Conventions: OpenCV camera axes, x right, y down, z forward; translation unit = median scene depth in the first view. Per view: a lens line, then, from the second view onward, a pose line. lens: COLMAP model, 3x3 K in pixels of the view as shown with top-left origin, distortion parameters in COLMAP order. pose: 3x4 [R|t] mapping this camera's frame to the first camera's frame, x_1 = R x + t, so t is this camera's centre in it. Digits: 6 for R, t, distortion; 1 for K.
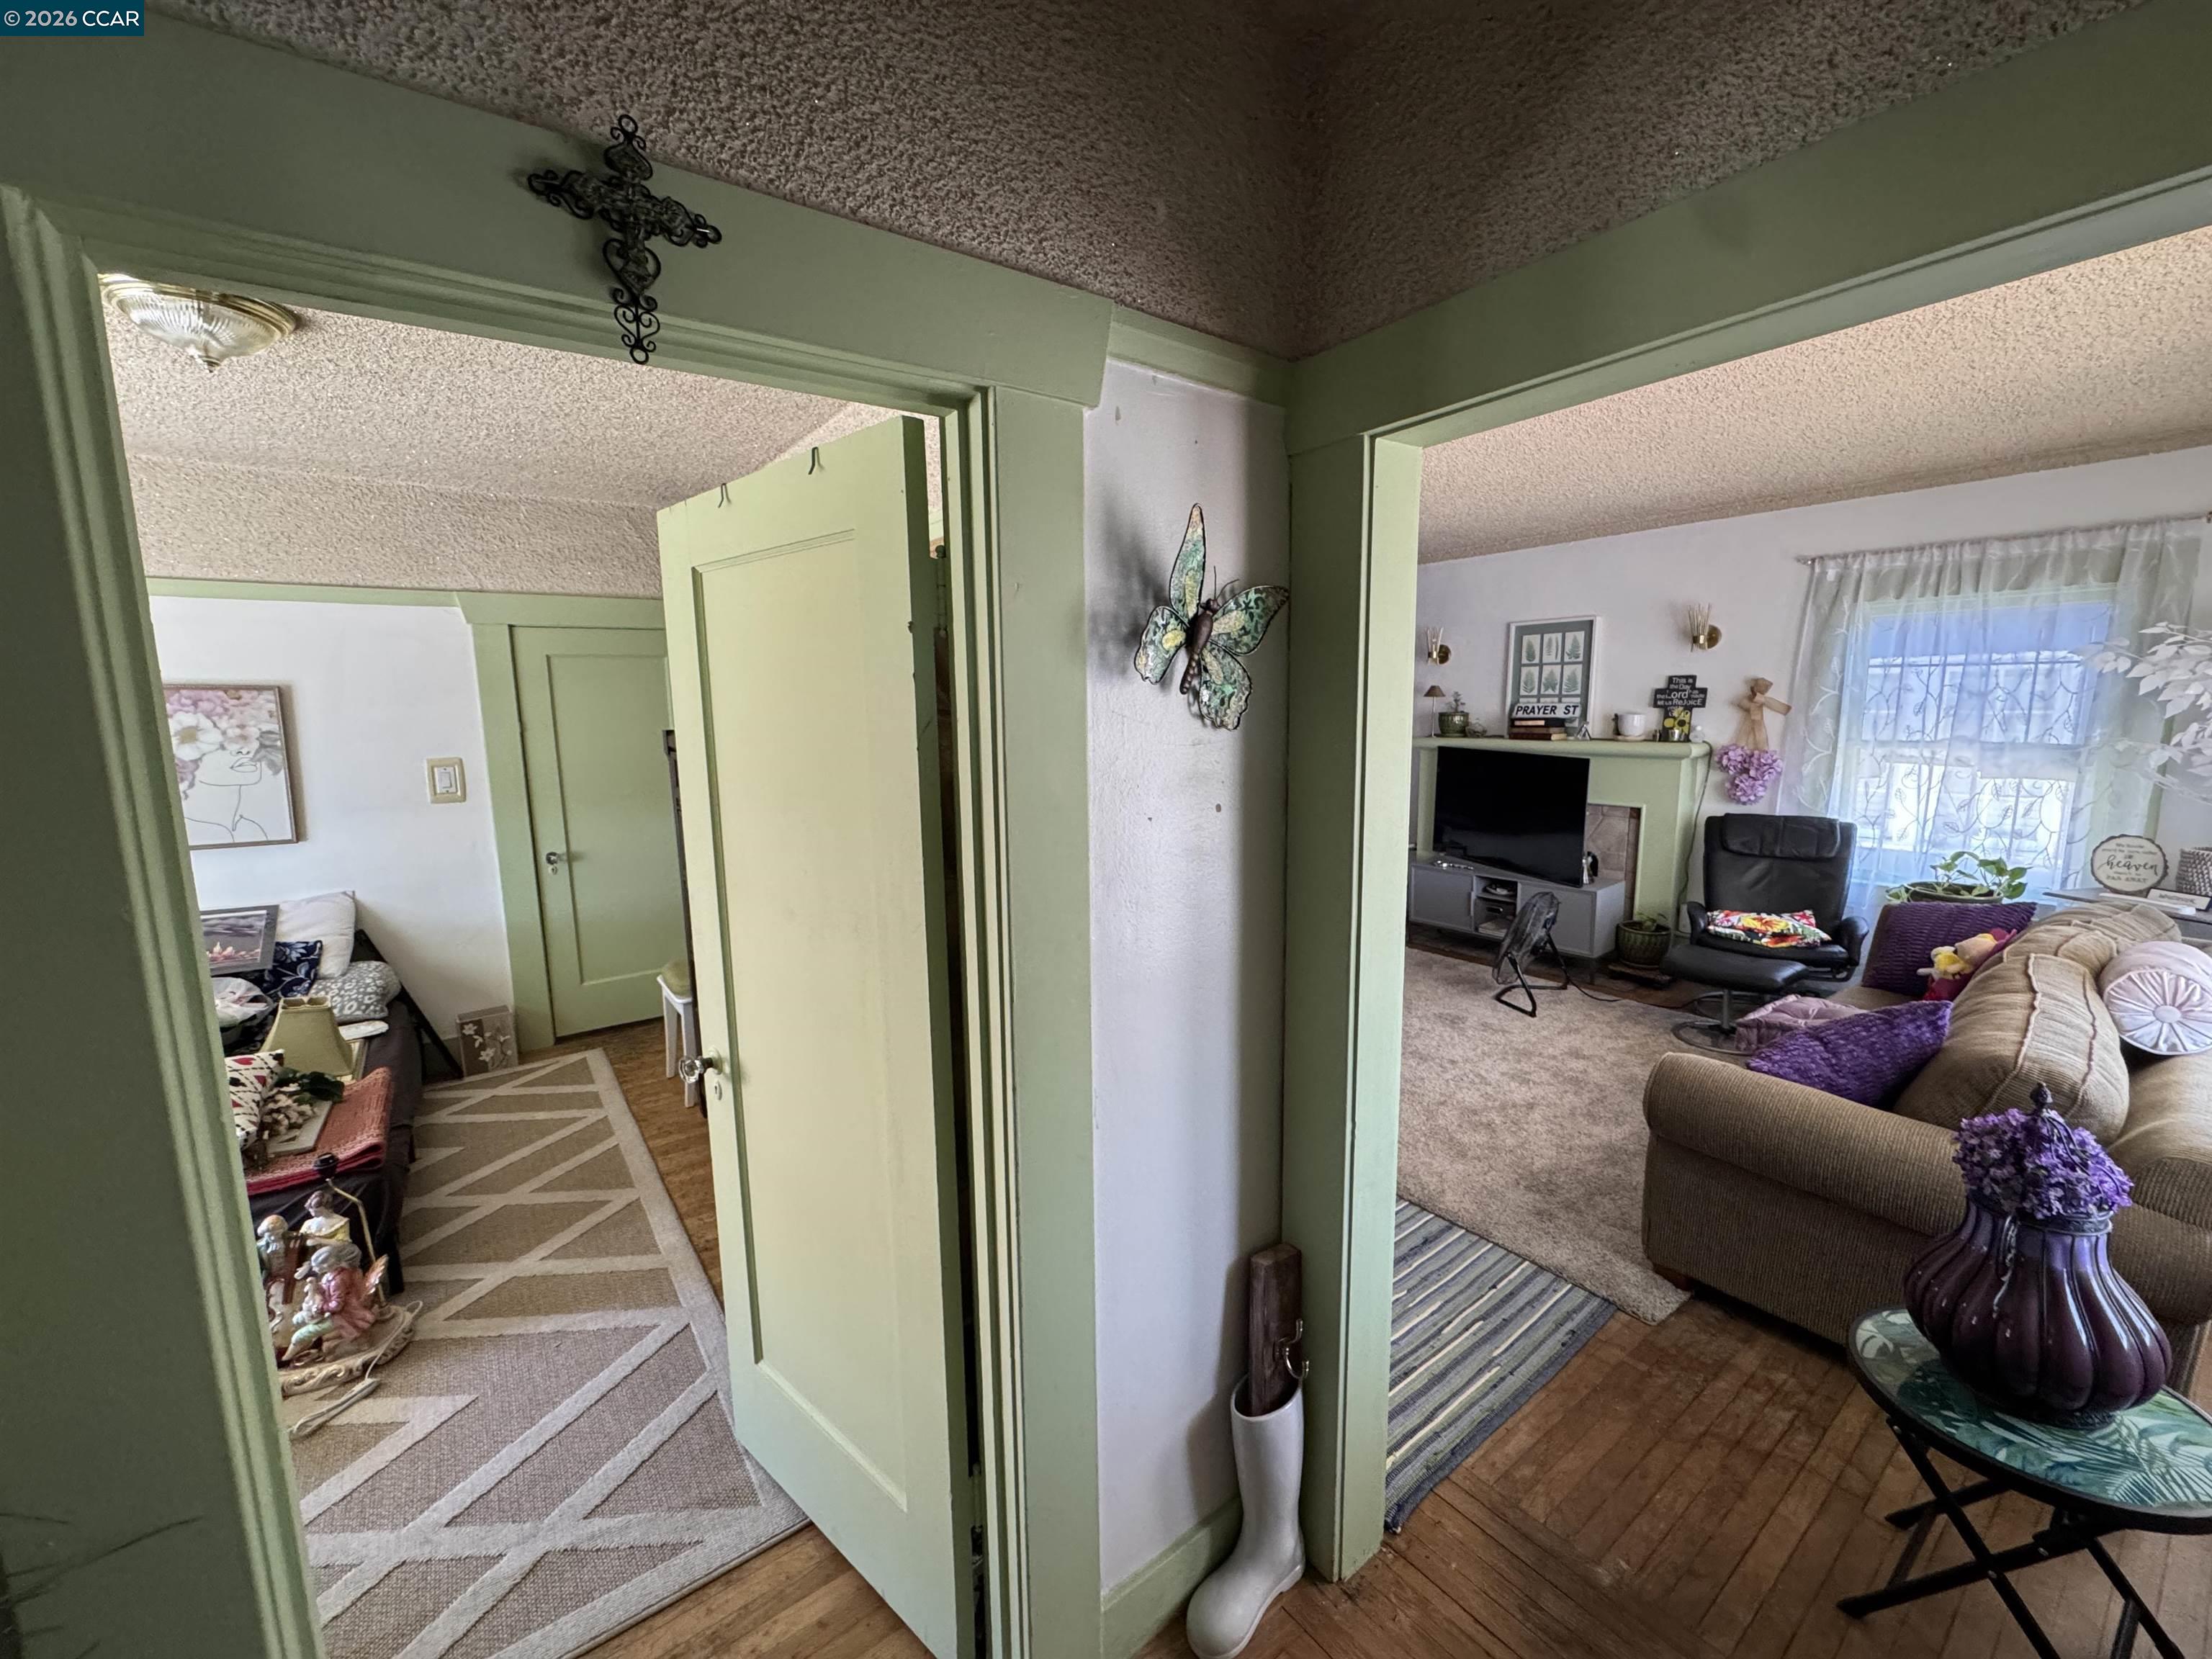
lens RADIAL K [[882.5, 0, 1101.6], [0, 882.5, 828.3], [0, 0, 1]] dist [-0.004663, -0.000243]
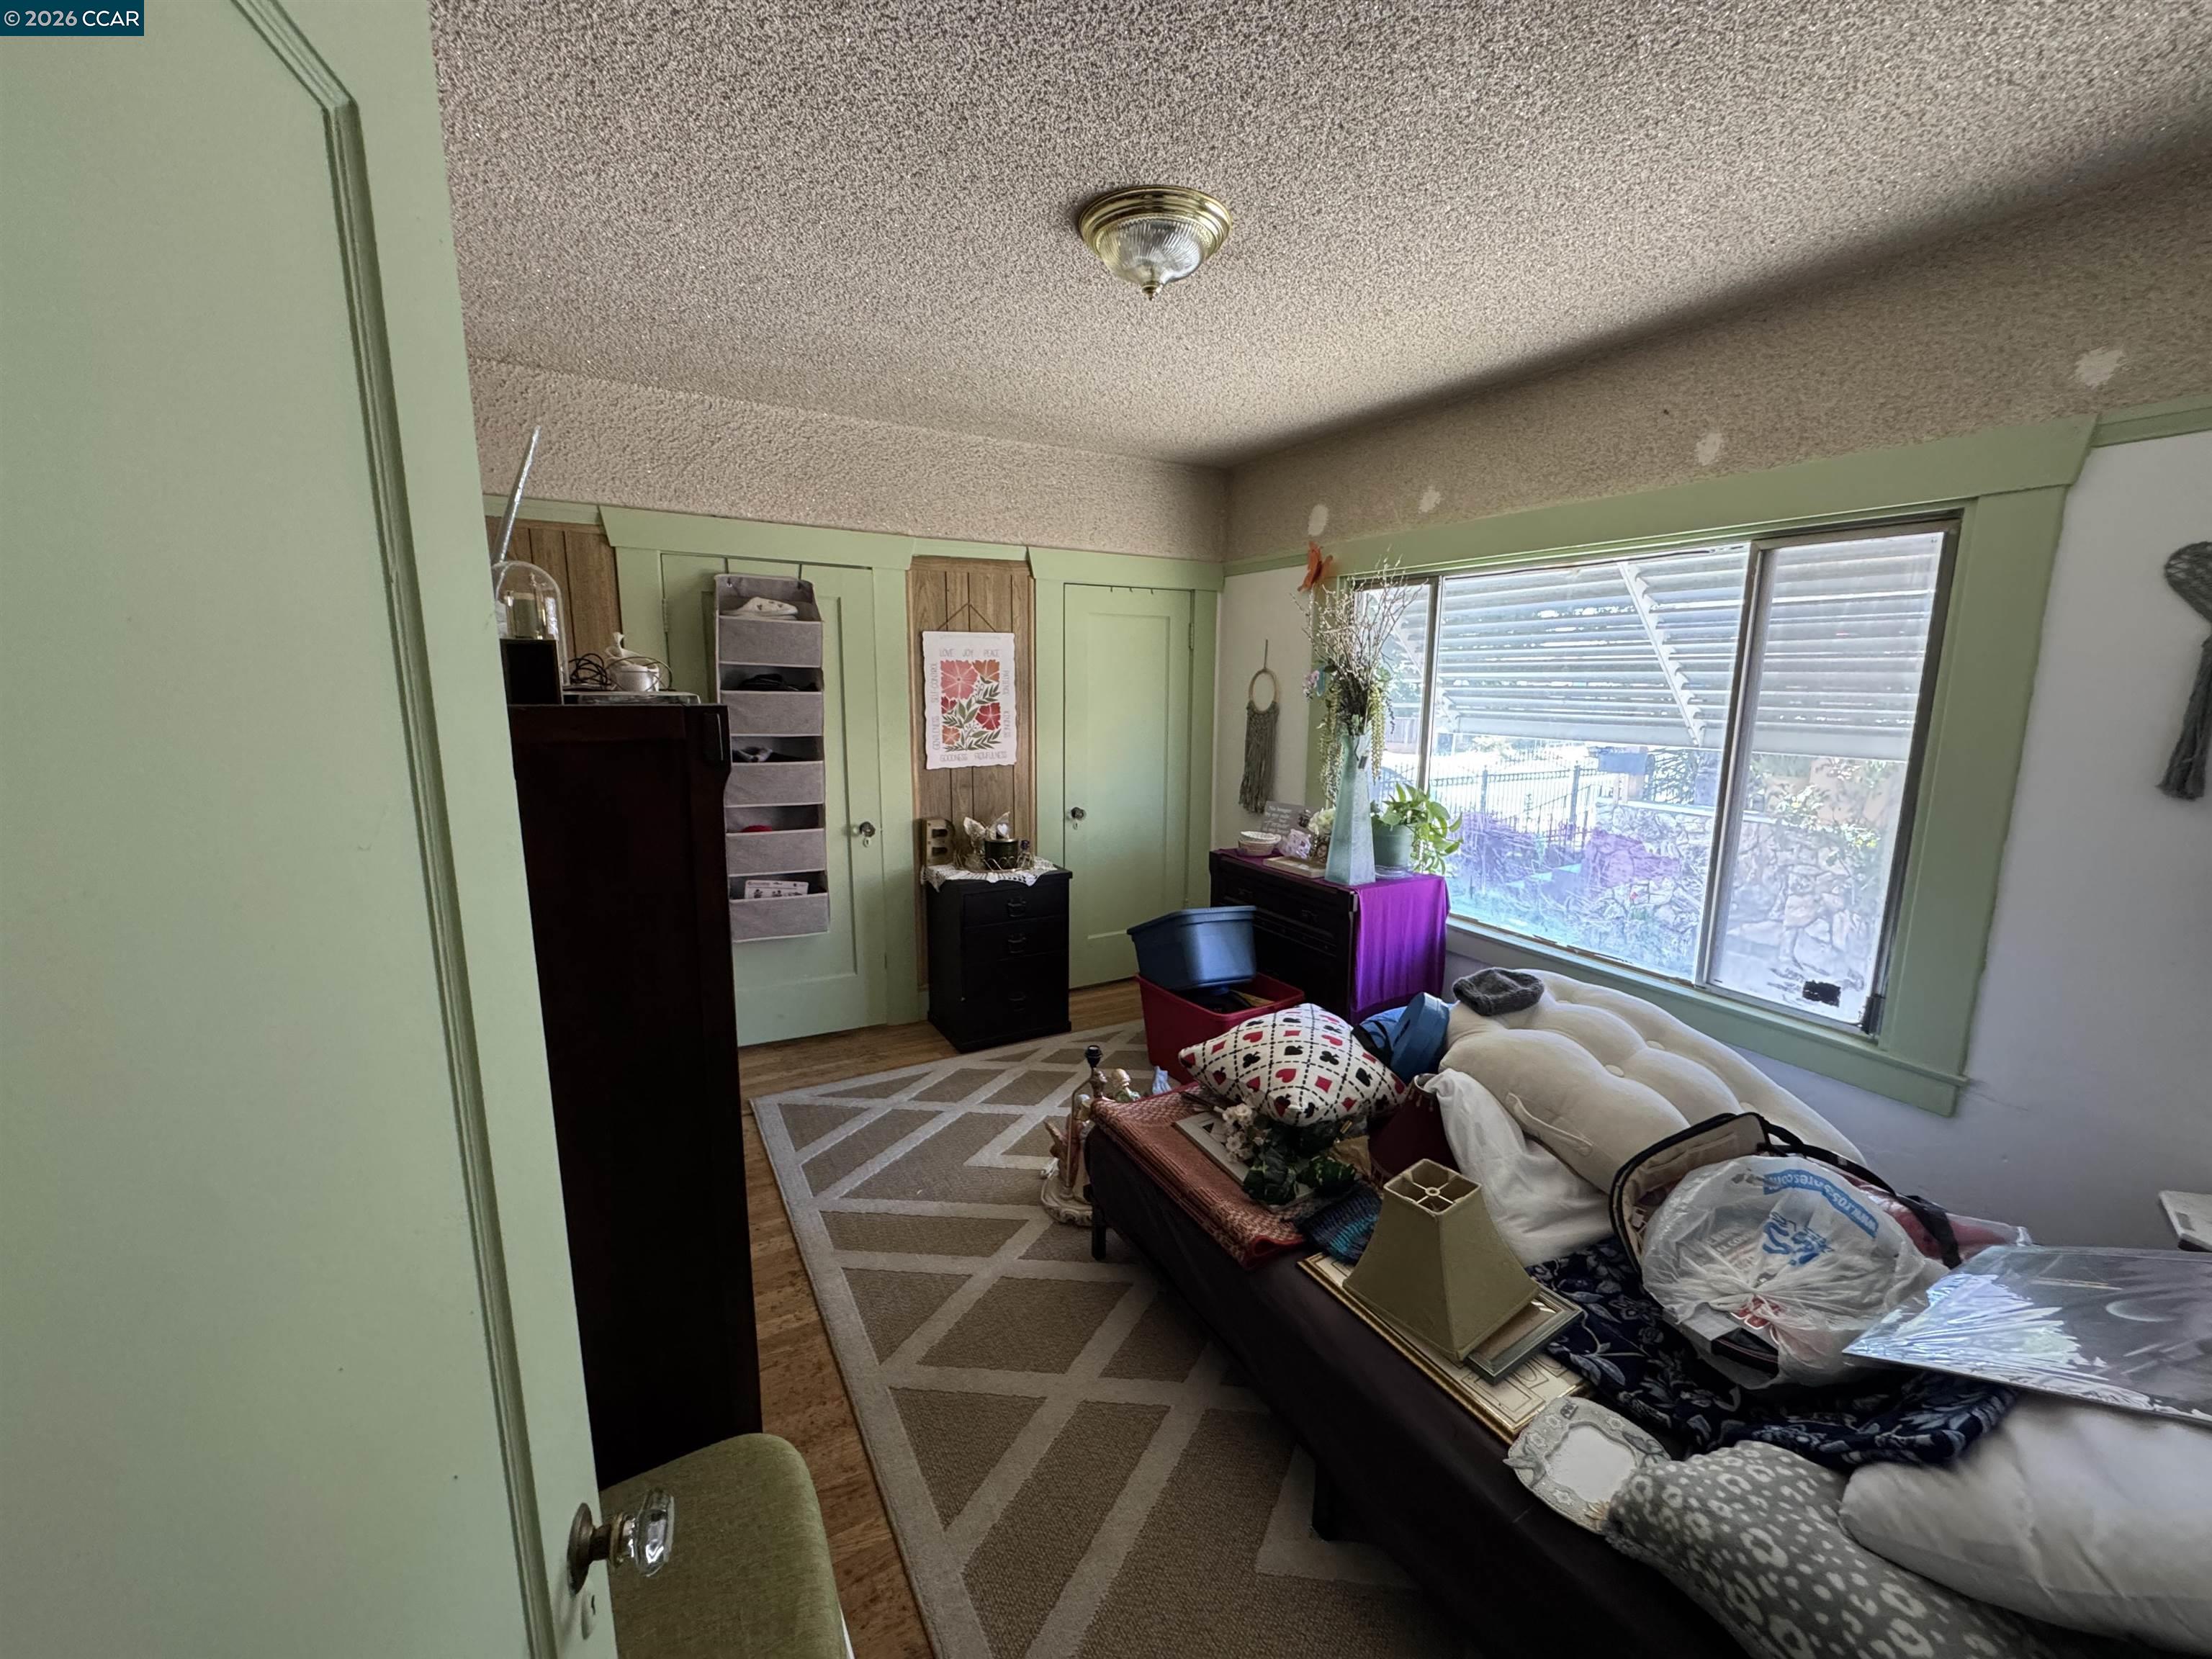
lens RADIAL K [[882.5, 0, 1106.0], [0, 882.5, 833.4], [0, 0, 1]] dist [-0.004663, -0.000243]
pose [[-0.992251, -0.015651, 0.123261, -0.646659], [0.024508, 0.947893, 0.317646, -0.161241], [-0.121809, 0.318206, -0.940164, 1.242739]]
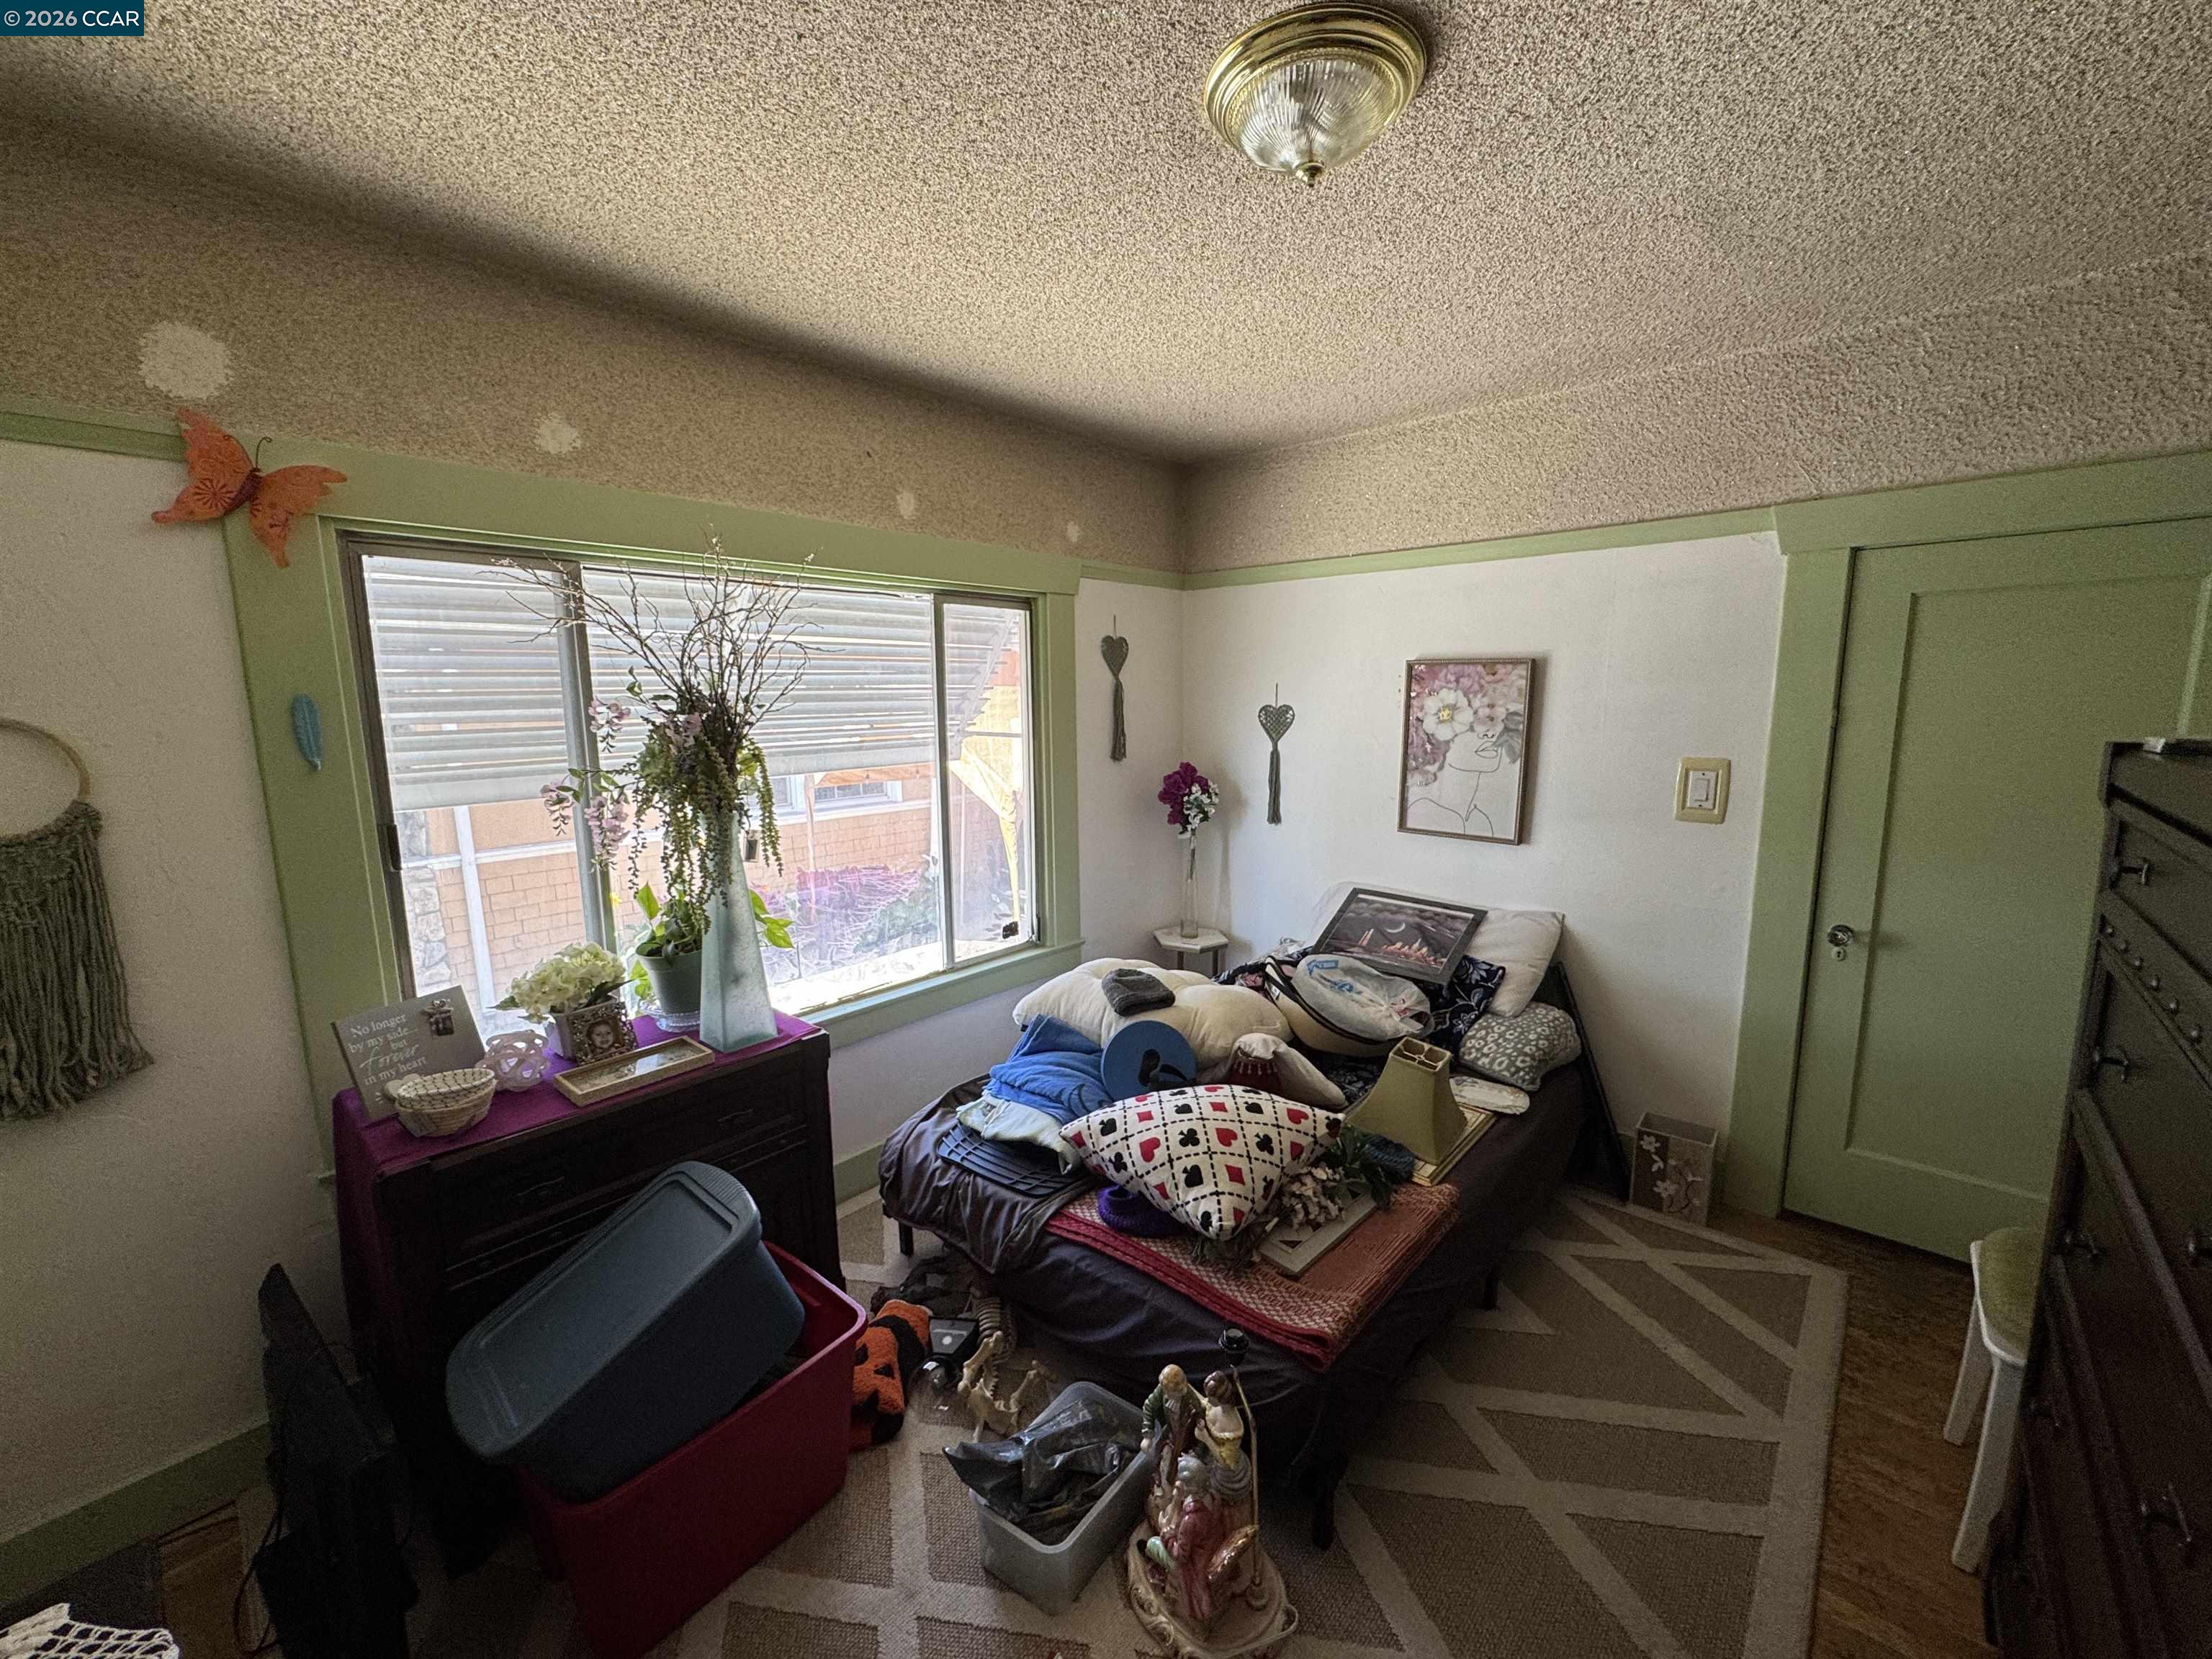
lens RADIAL K [[882.5, 0, 1108.4], [0, 882.5, 830.0], [0, 0, 1]] dist [-0.004663, -0.000243]
pose [[0.204476, 0.157975, -0.966040, -0.184409], [-0.133272, 0.982195, 0.132408, -0.059417], [0.969757, 0.101672, 0.221889, 0.442448]]
